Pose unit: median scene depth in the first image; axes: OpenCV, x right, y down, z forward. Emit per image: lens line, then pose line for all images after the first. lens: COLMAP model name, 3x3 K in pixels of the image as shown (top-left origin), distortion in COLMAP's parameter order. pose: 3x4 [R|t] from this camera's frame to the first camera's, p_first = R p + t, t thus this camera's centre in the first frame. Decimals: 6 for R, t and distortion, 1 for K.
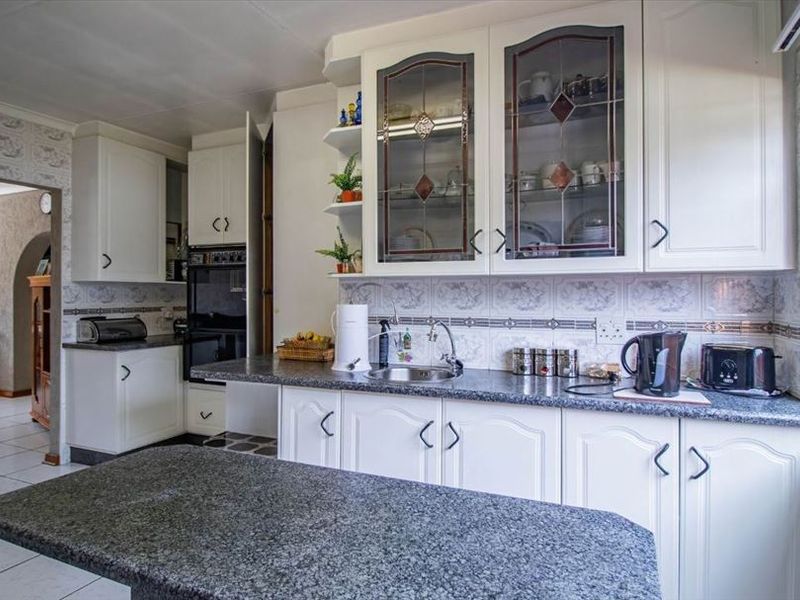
lens RADIAL K [[488.5, 0, 396.8], [0, 488.5, 298.3], [0, 0, 1]] dist [-0.018599, -0.002666]
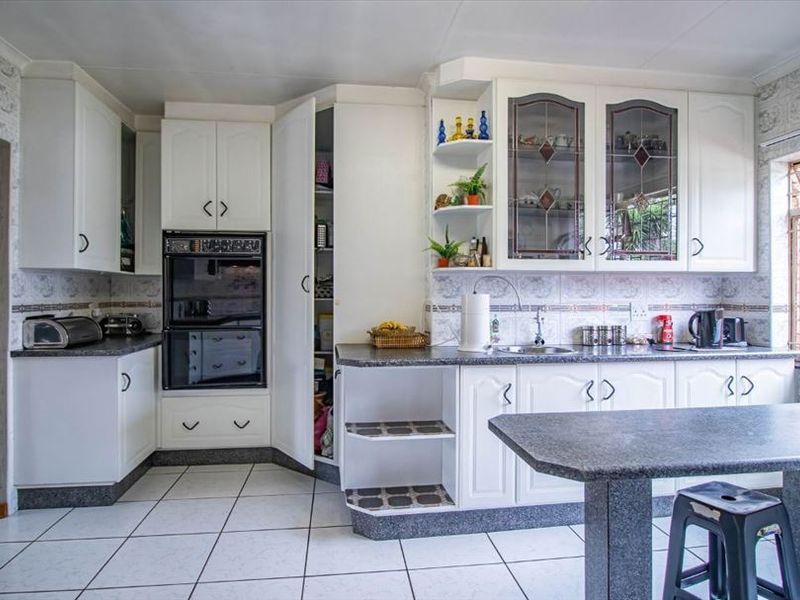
lens RADIAL K [[488.5, 0, 397.2], [0, 488.5, 298.1], [0, 0, 1]] dist [-0.018599, -0.002666]
pose [[0.865445, -0.004833, 0.500981, -0.861943], [0.003789, 0.999988, 0.003102, 0.018575], [-0.500990, -0.000786, 0.865453, 0.102051]]
